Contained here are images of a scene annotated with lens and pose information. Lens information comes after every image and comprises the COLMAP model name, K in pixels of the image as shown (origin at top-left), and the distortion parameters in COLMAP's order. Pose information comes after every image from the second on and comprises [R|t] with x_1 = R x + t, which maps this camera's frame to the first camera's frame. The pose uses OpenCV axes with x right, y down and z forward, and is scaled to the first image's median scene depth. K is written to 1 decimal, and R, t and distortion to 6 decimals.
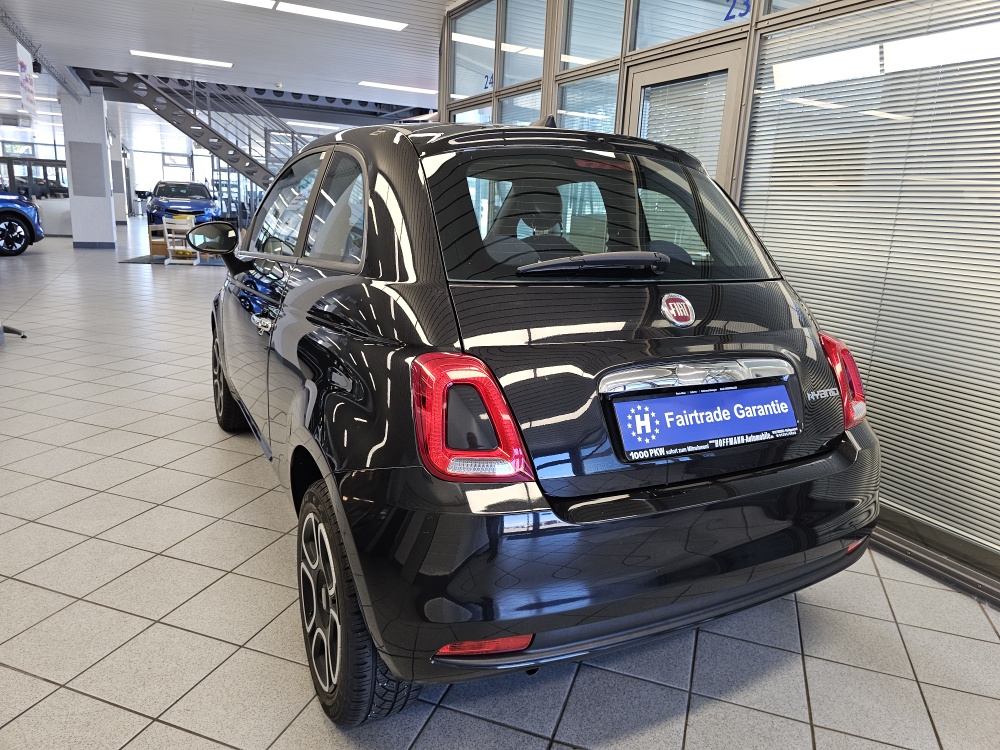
lens RADIAL K [[679.9, 0, 505.7], [0, 679.9, 366.2], [0, 0, 1]] dist [0.045629, -0.043324]
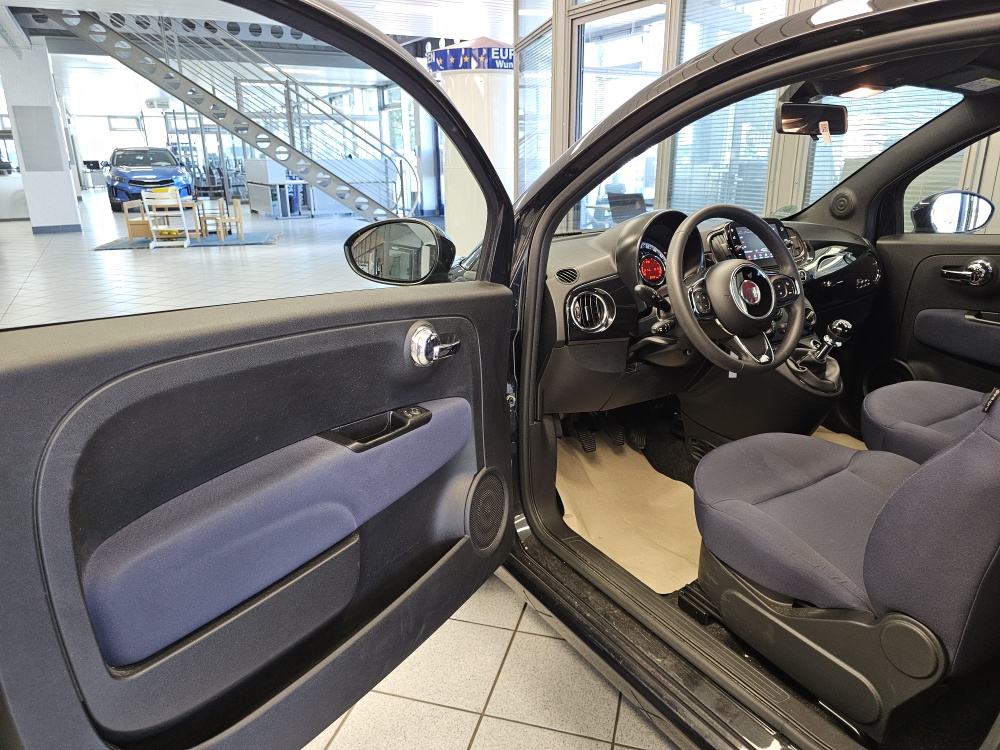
lens RADIAL K [[679.9, 0, 504.2], [0, 679.9, 370.6], [0, 0, 1]] dist [0.045629, -0.043324]
pose [[0.996299, -0.073482, 0.044589, -0.098913], [0.069795, 0.994407, 0.079265, -0.031589], [-0.050164, -0.075859, 0.995856, 0.114303]]
